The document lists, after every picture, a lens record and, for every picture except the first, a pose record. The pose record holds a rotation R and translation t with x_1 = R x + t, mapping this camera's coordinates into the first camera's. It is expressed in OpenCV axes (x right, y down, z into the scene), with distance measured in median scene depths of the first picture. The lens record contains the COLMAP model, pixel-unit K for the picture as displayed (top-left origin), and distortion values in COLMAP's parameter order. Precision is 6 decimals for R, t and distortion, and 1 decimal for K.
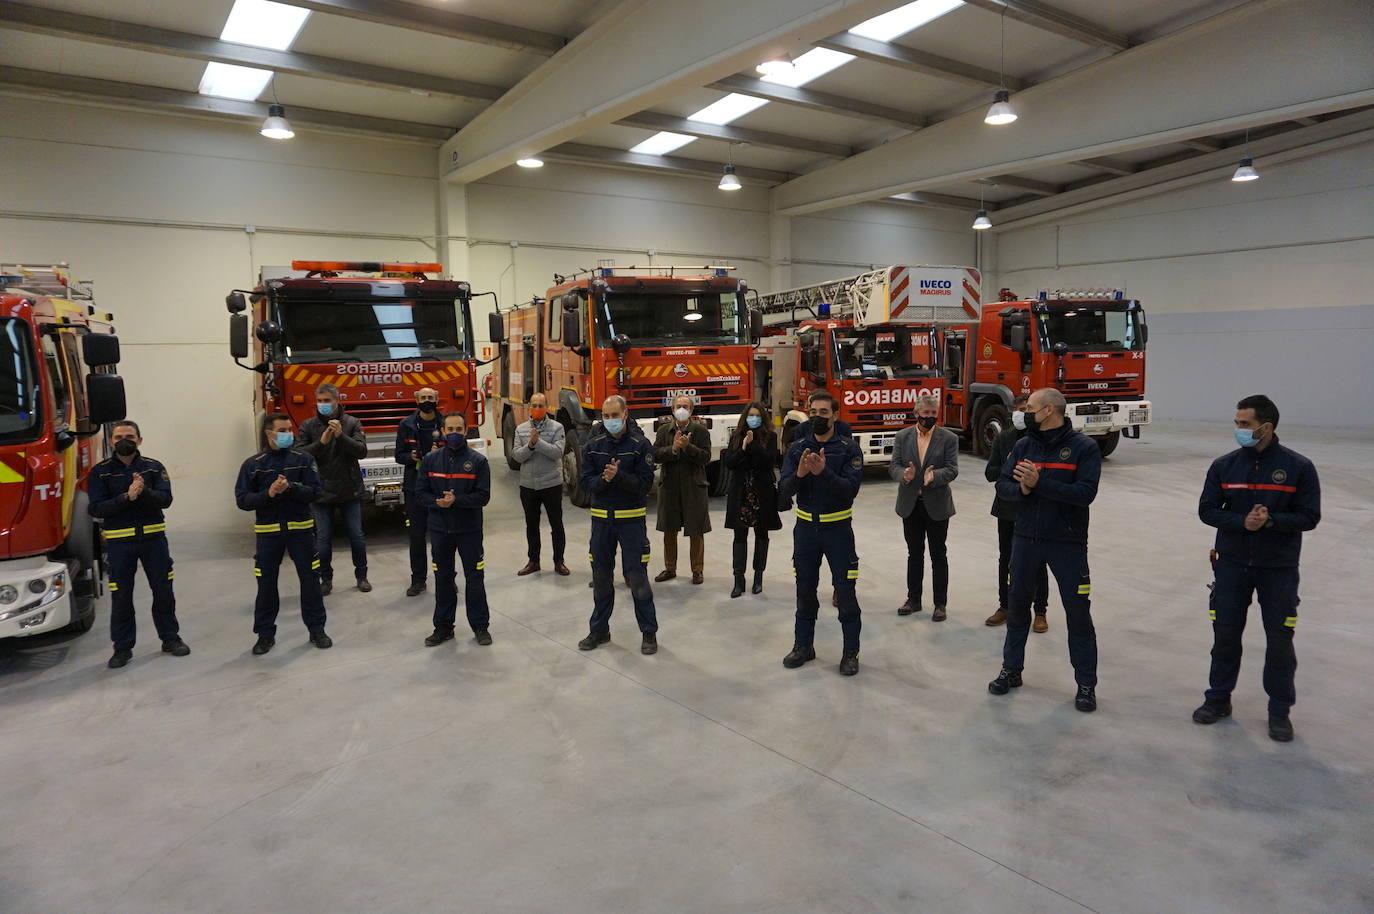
lens RADIAL K [[918.7, 0, 687.9], [0, 918.7, 451.7], [0, 0, 1]] dist [-0.055301, 0.044920]
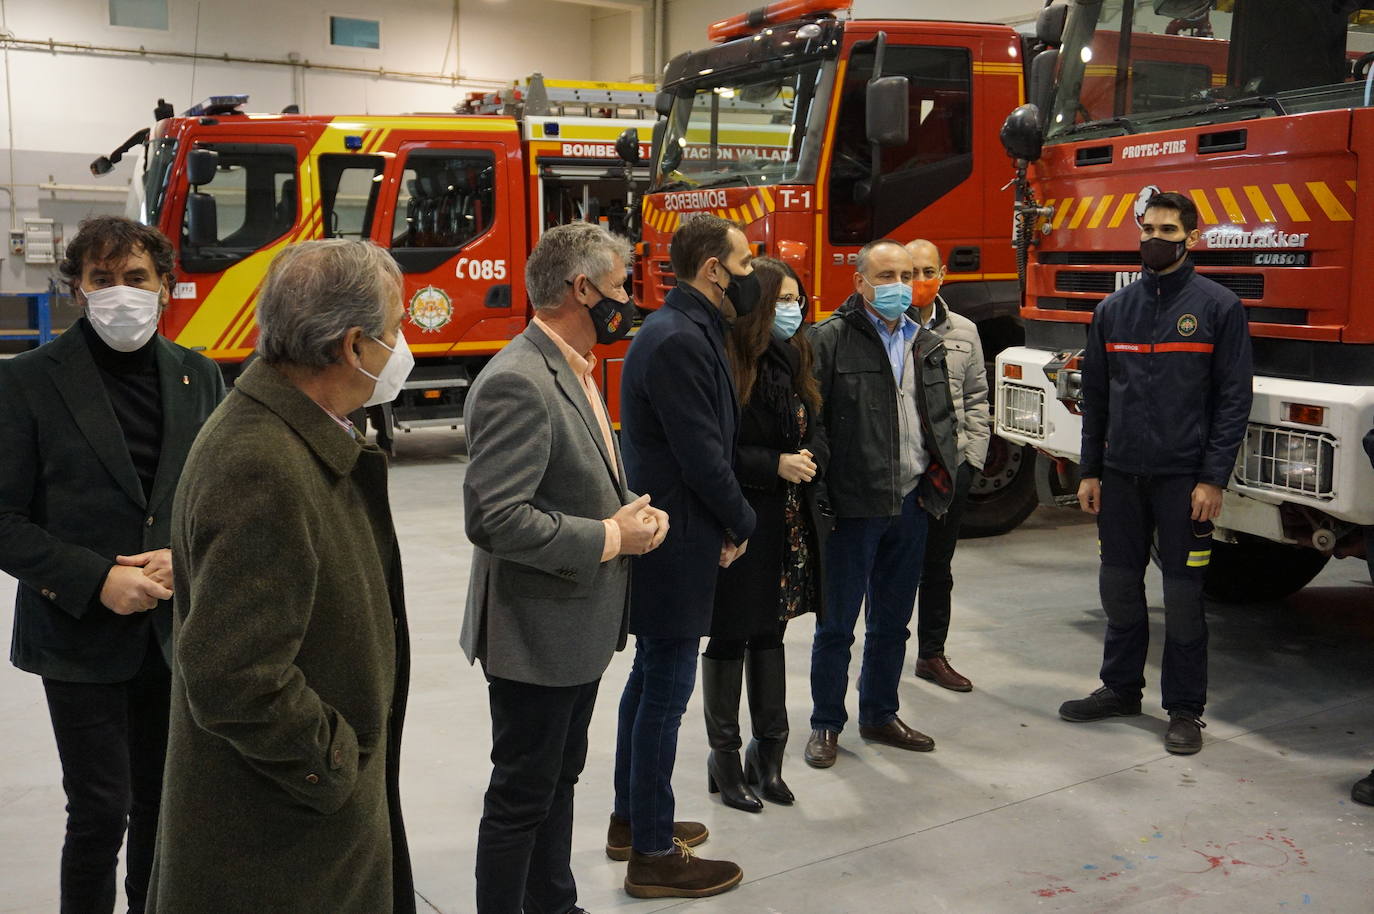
lens RADIAL K [[1439.1, 0, 686.5], [0, 1439.1, 467.0], [0, 0, 1]] dist [0.000979, 0.000000]
pose [[-0.039976, 0.166355, -0.985255, 0.445212], [-0.116805, 0.978505, 0.169954, -0.062609], [0.992350, 0.121877, -0.019686, 0.798160]]
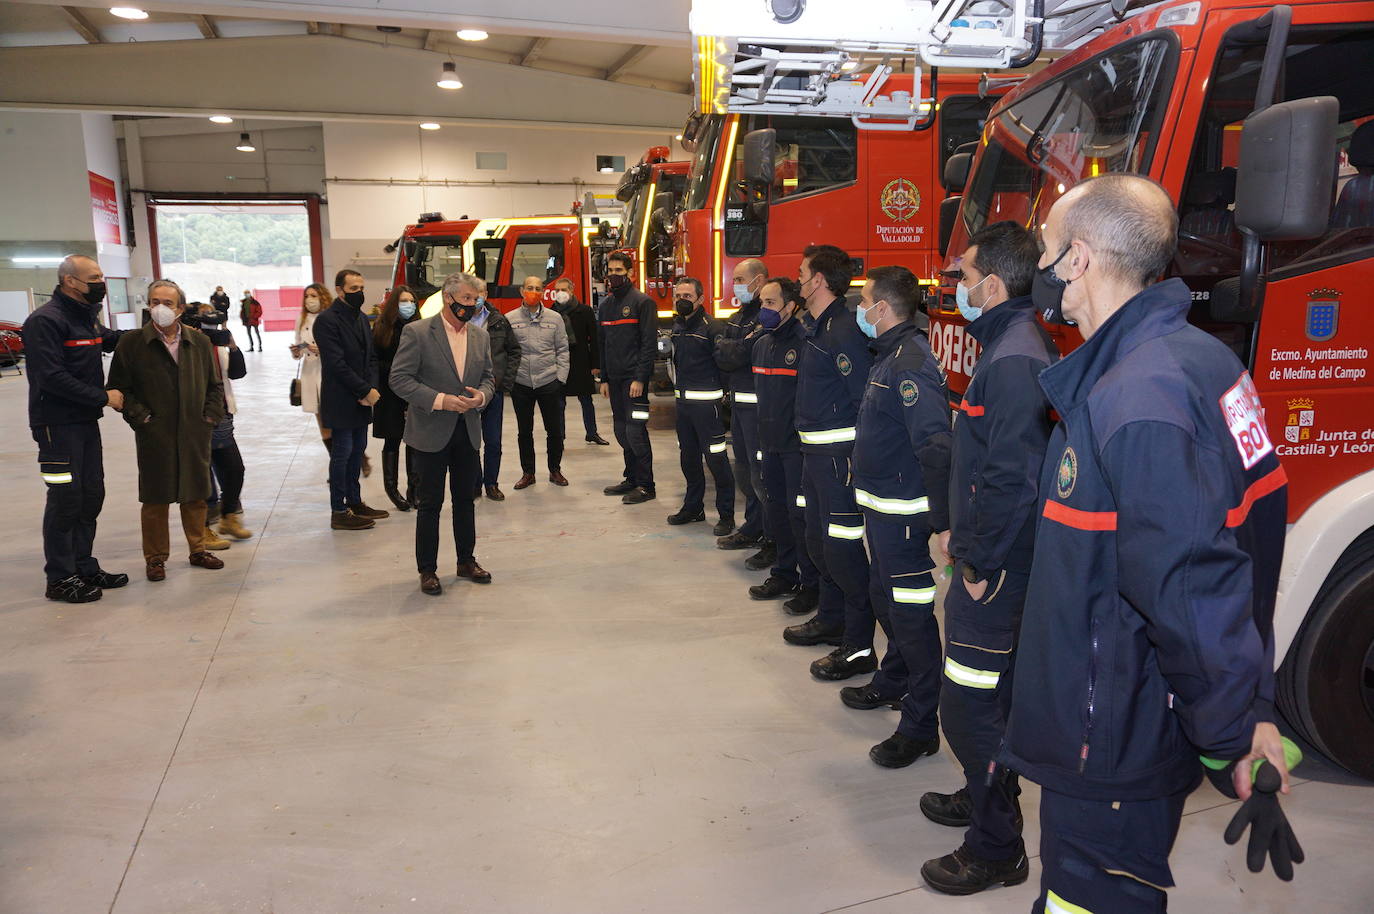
lens RADIAL K [[918.7, 0, 676.1], [0, 918.7, 477.3], [0, 0, 1]] dist [-0.055301, 0.044920]
pose [[-0.314446, 0.214729, -0.924670, 0.569955], [-0.085723, 0.963677, 0.252938, -0.095090], [0.945397, 0.158801, -0.284617, 1.112444]]
